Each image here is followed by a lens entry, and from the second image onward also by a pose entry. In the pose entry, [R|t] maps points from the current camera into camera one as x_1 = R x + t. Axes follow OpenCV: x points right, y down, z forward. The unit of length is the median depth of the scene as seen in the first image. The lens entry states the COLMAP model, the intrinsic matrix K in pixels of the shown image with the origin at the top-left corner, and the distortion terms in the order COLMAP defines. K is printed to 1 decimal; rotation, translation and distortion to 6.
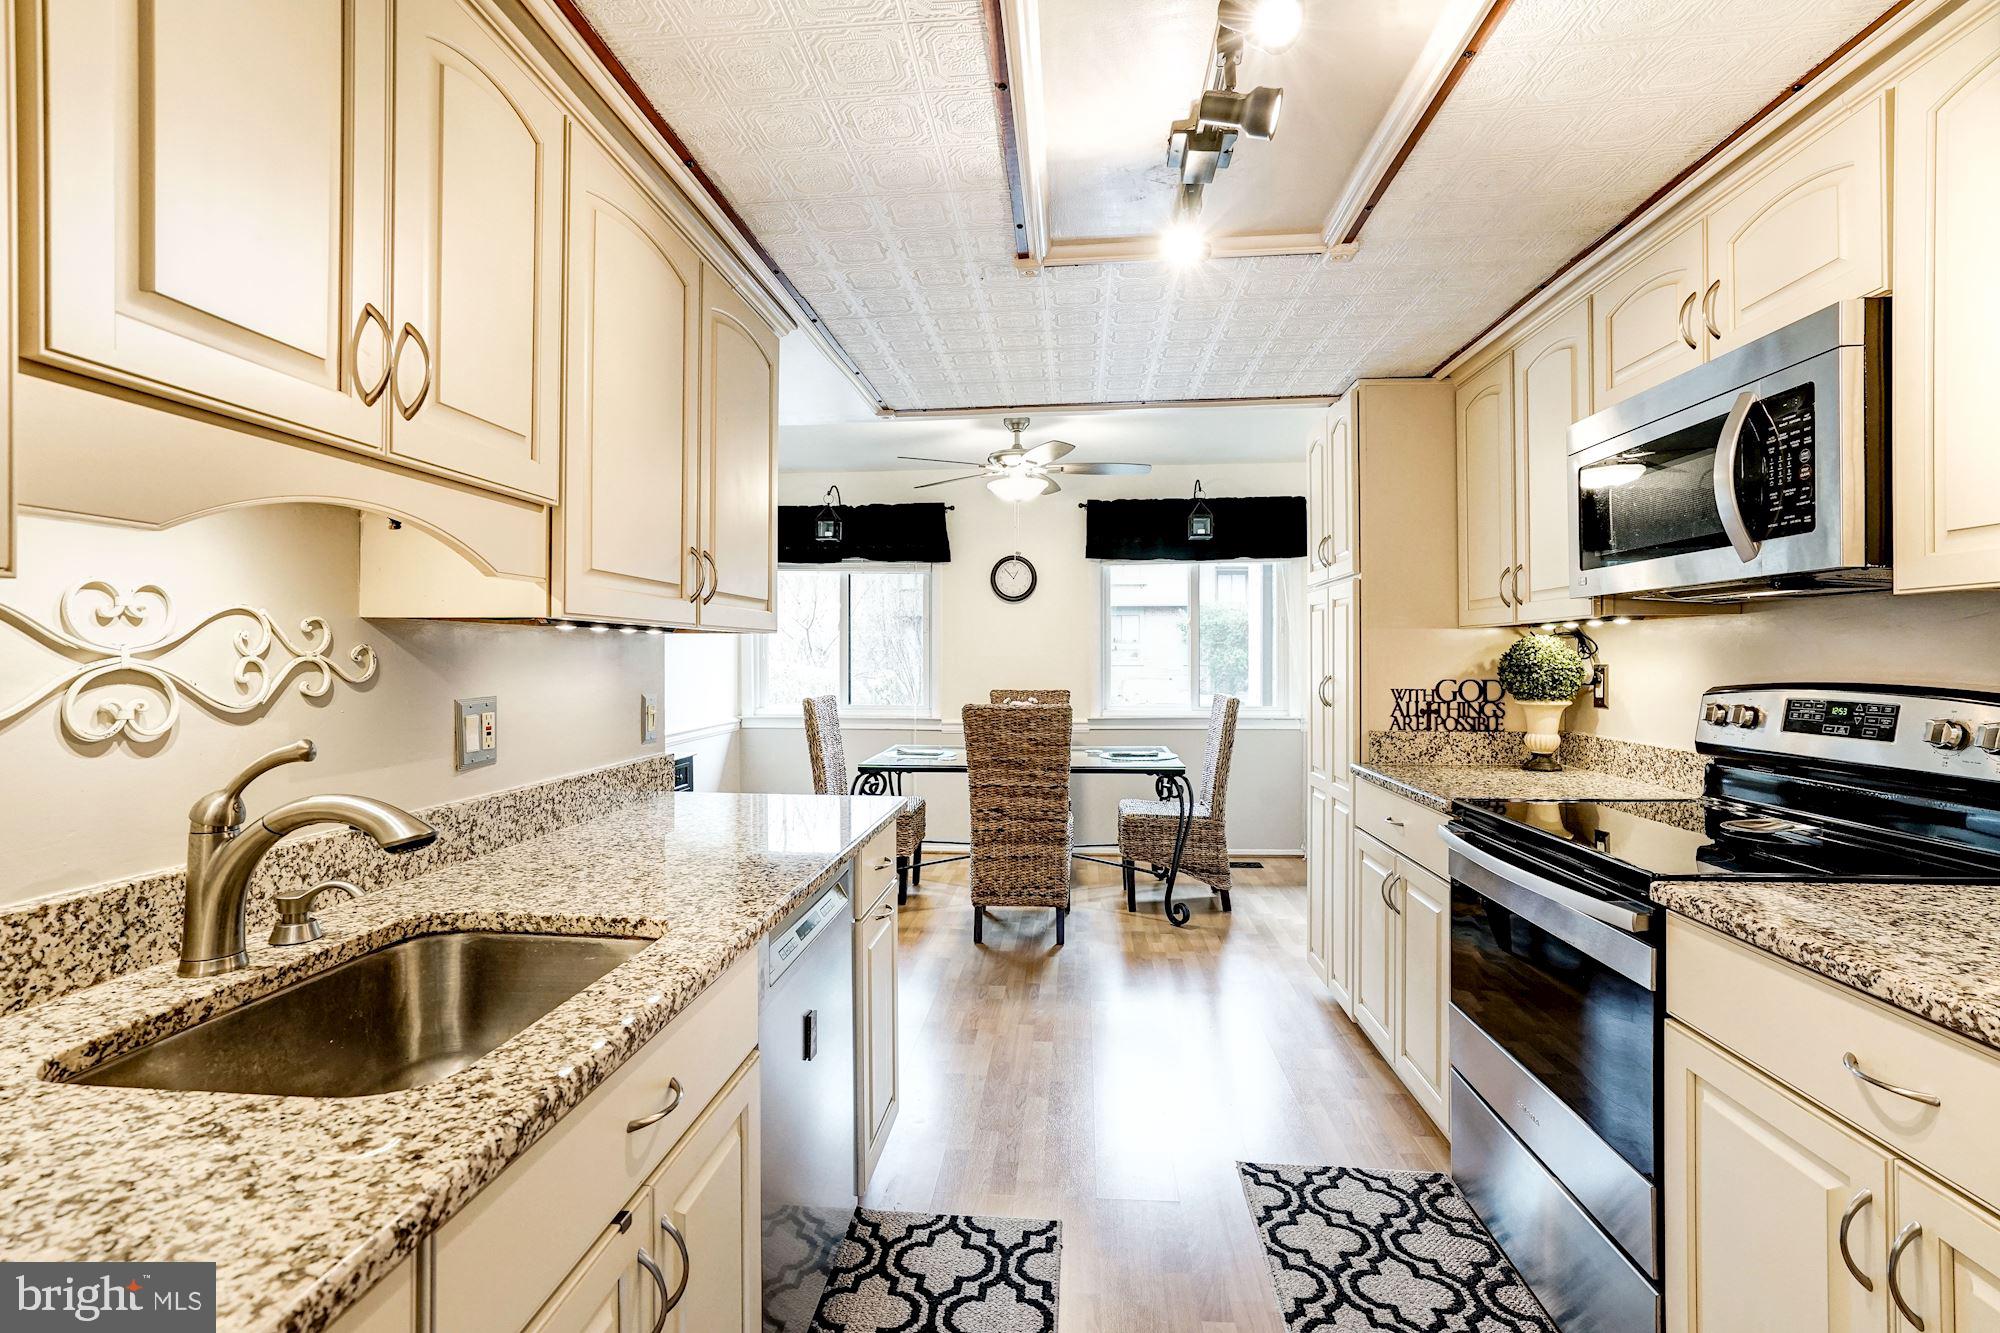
lens RADIAL K [[910.1, 0, 998.0], [0, 910.1, 669.1], [0, 0, 1]] dist [-0.044351, 0.021469]
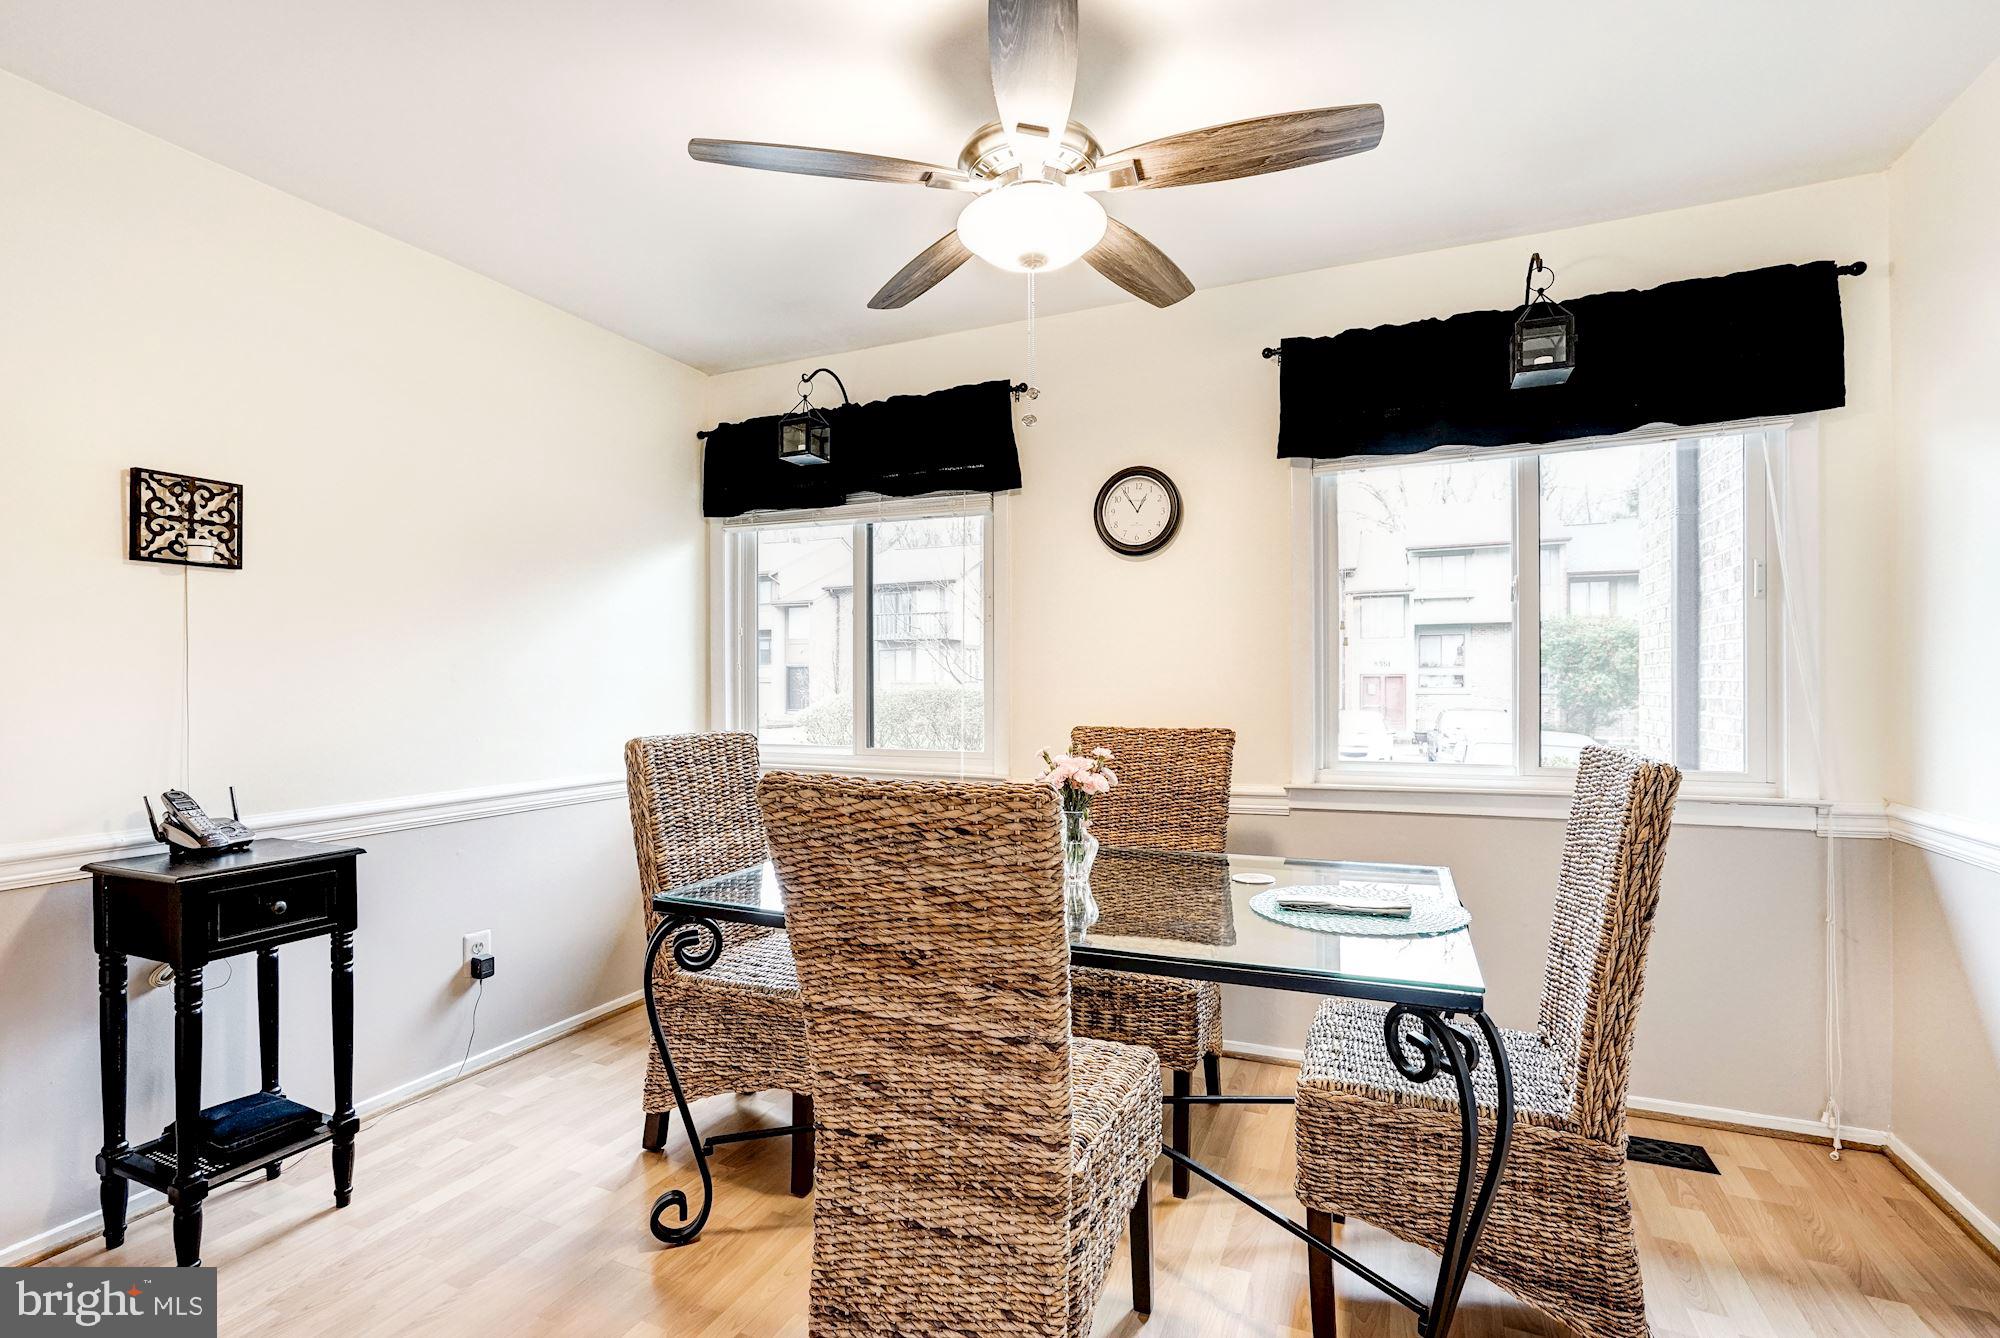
lens RADIAL K [[923.0, 0, 994.5], [0, 923.0, 686.1], [0, 0, 1]] dist [-0.052837, 0.032160]
pose [[0.947327, -0.000442, -0.320268, 0.138749], [-0.003963, 0.999906, -0.013104, 0.009300], [0.320244, 0.013683, 0.947236, 0.613997]]
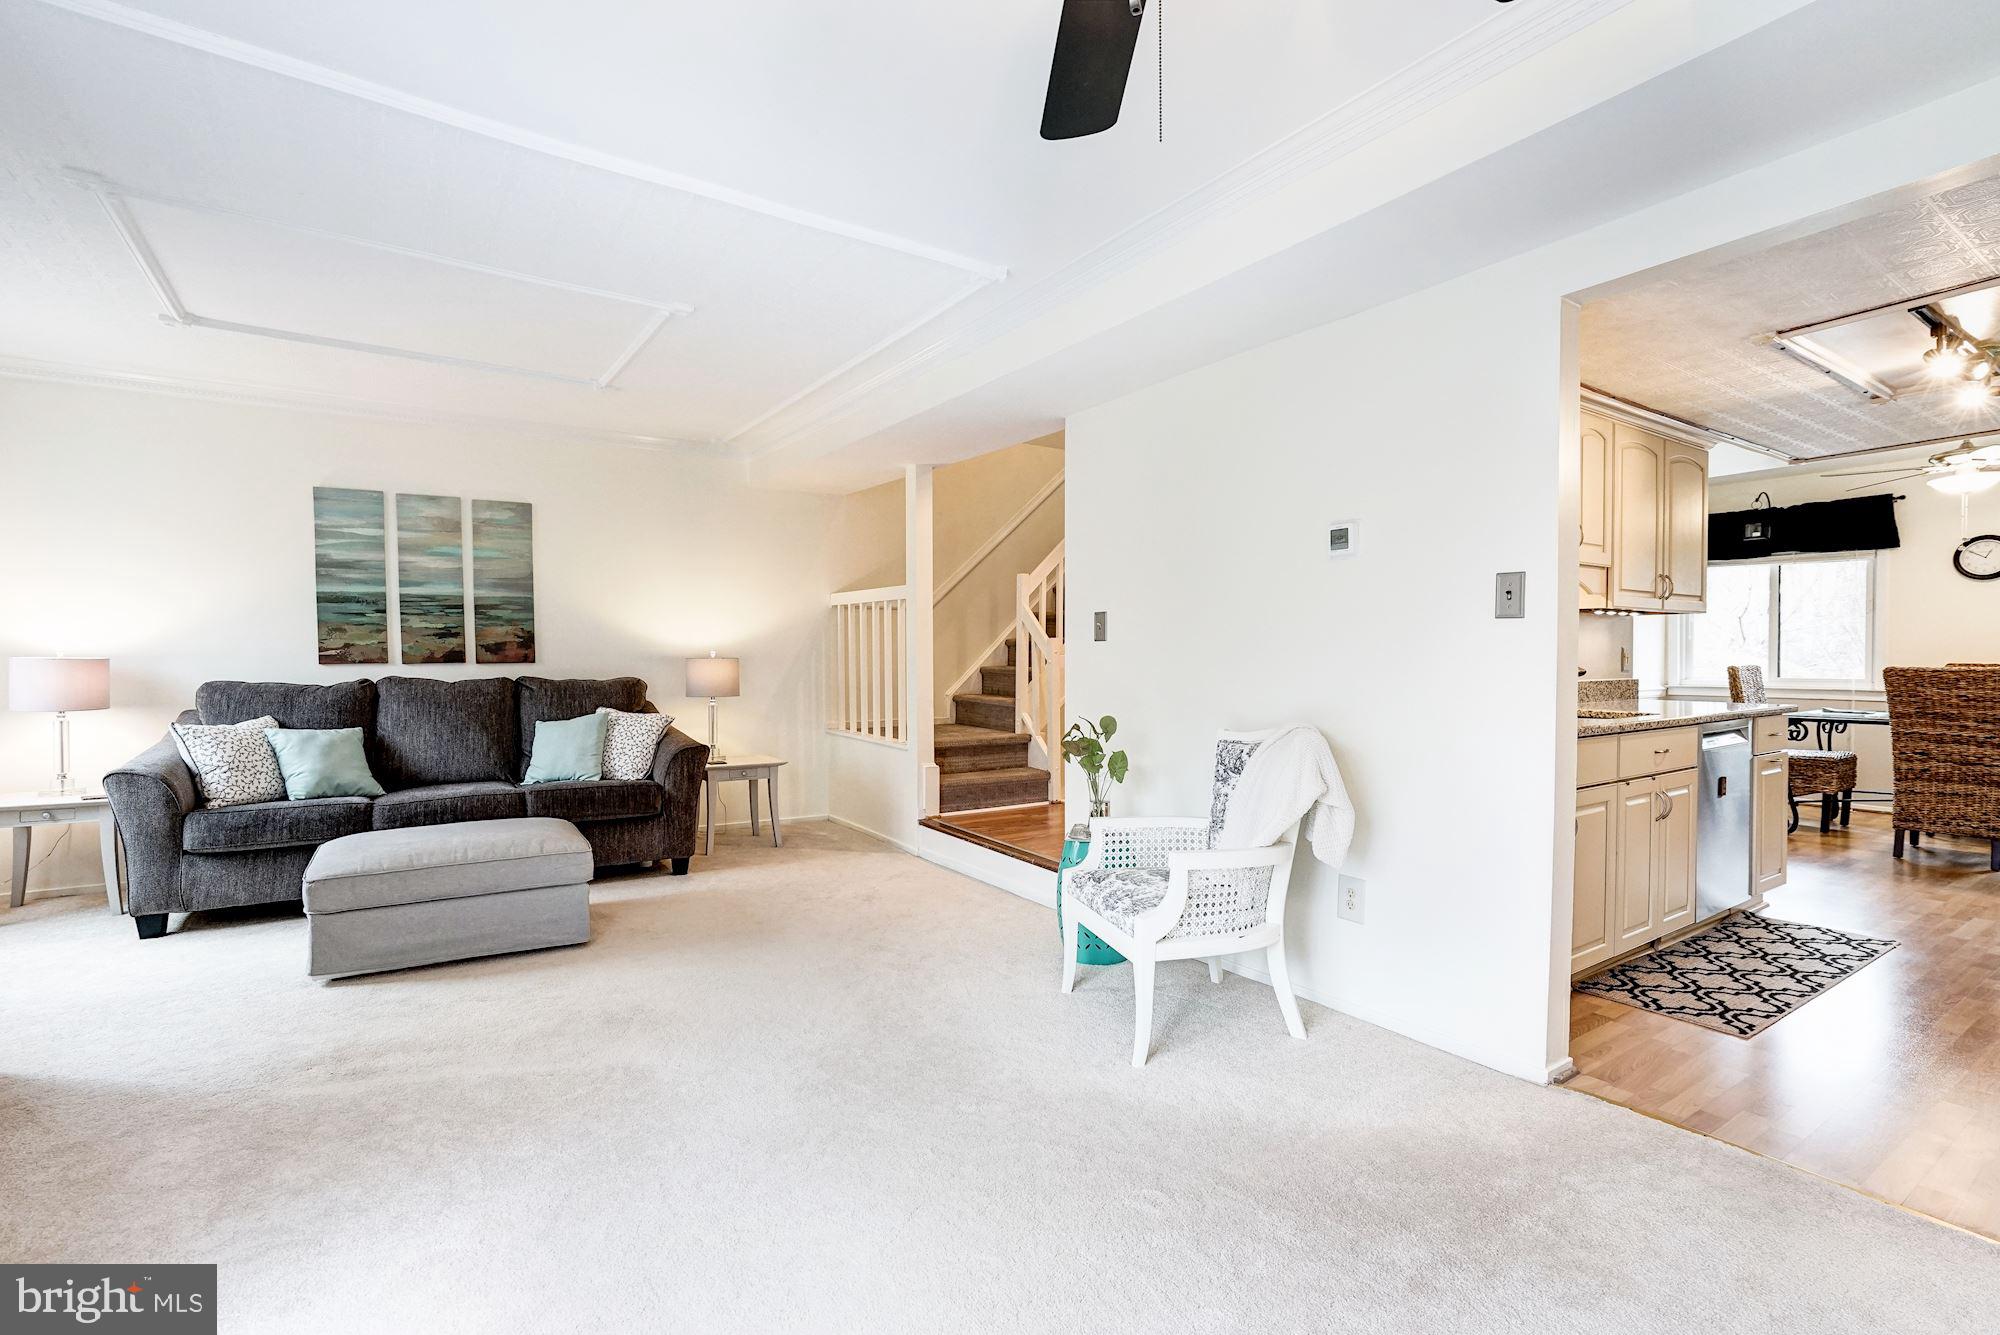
lens RADIAL K [[910.1, 0, 998.0], [0, 910.1, 670.1], [0, 0, 1]] dist [-0.044351, 0.021469]
pose [[0.617956, 0.011073, -0.786135, 0.153552], [-0.007838, 0.999938, 0.007923, 0.037970], [0.786173, 0.001266, 0.618005, -0.653713]]
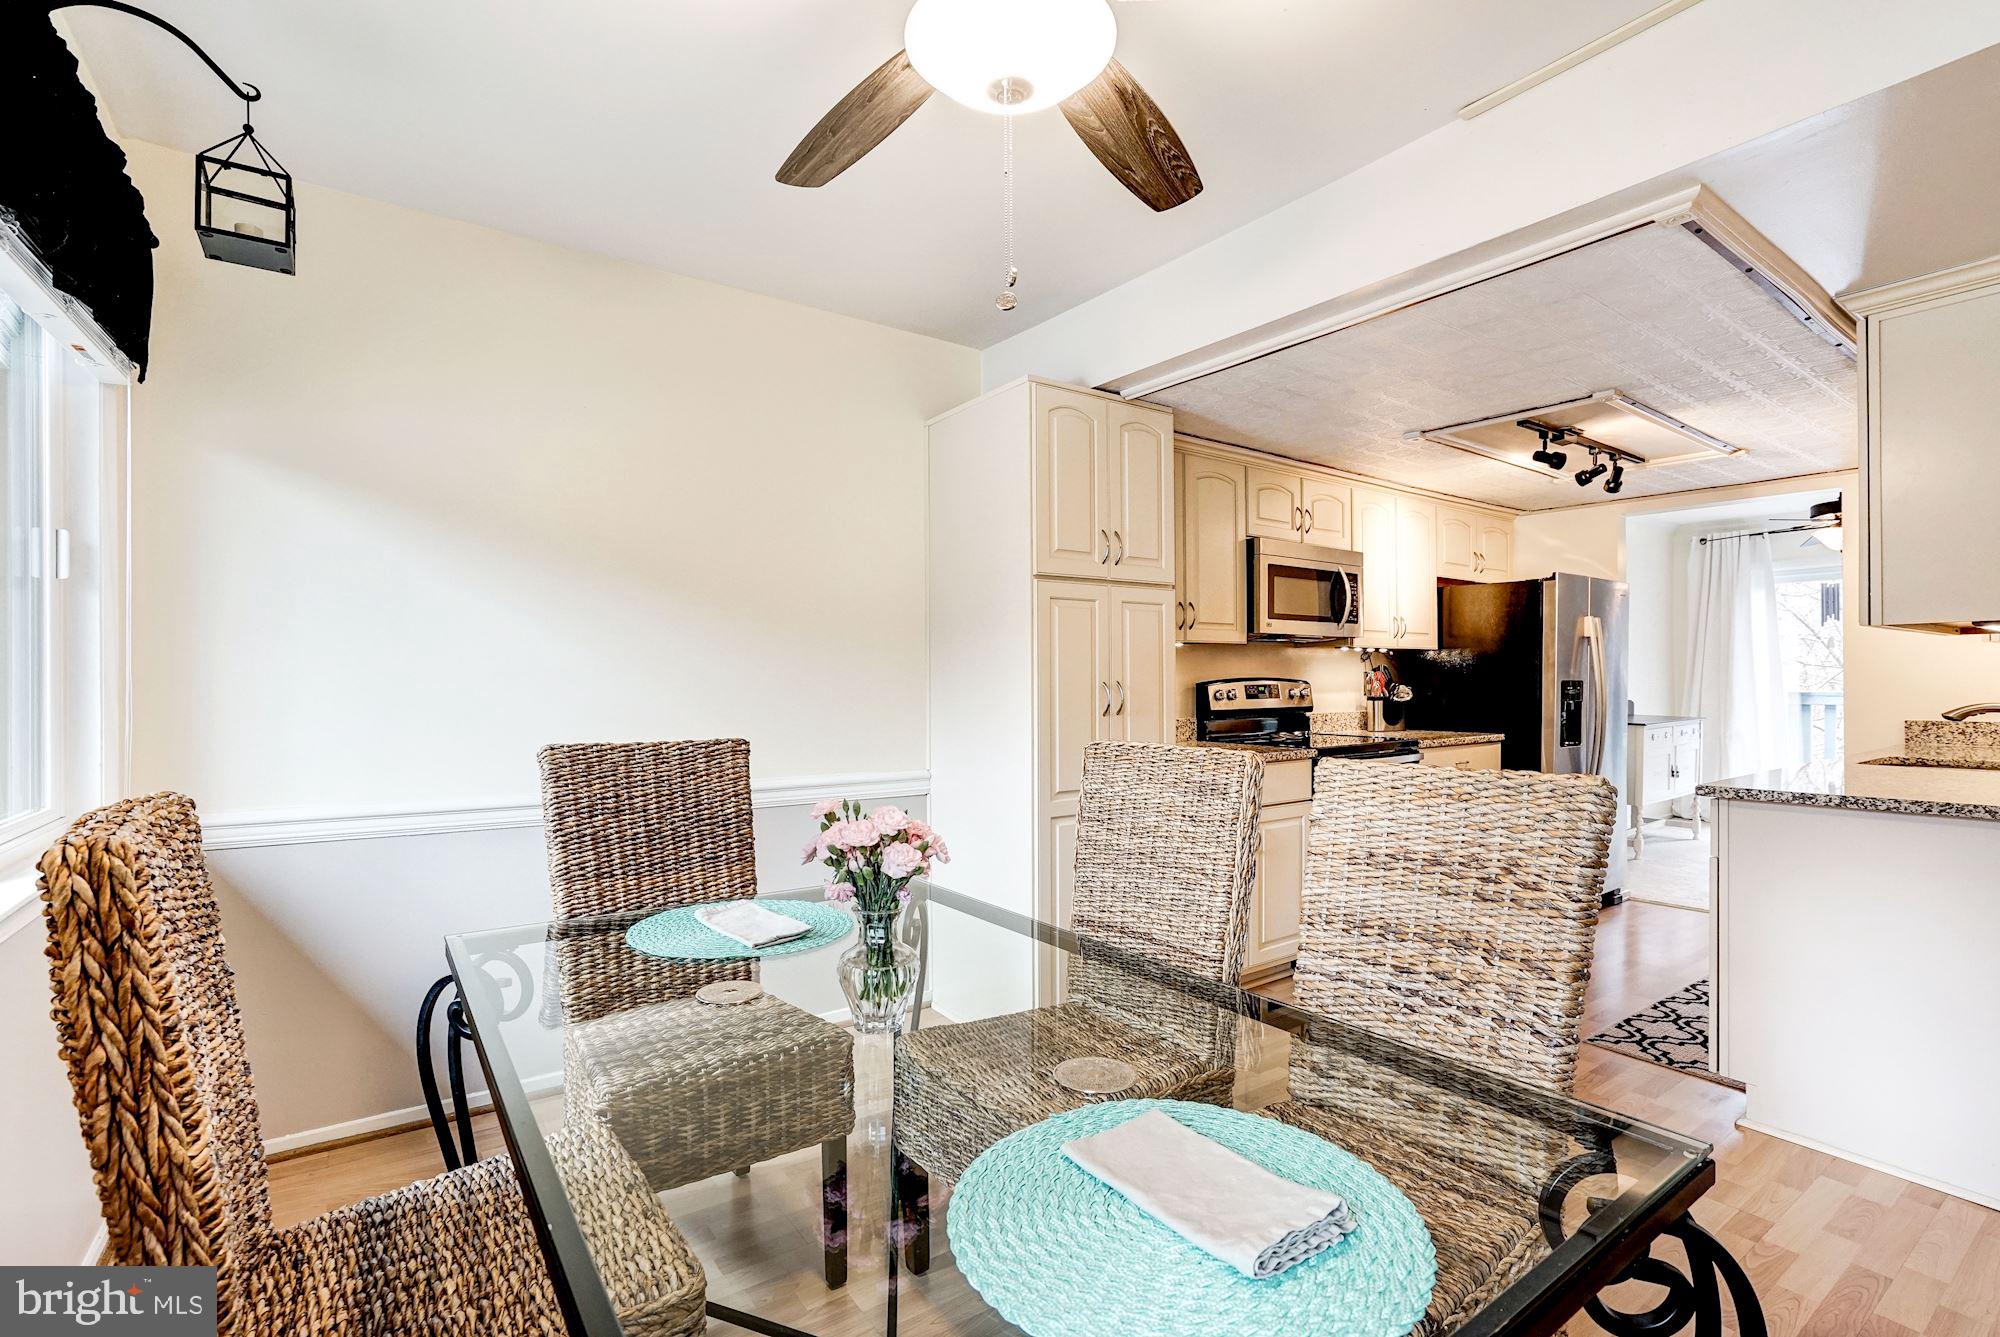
lens RADIAL K [[910.1, 0, 998.0], [0, 910.1, 671.1], [0, 0, 1]] dist [-0.044351, 0.021469]
pose [[-0.641448, 0.012661, 0.767062, -0.202595], [0.016662, 0.999858, -0.002570, -0.003035], [-0.766985, 0.011132, -0.641568, 1.212263]]
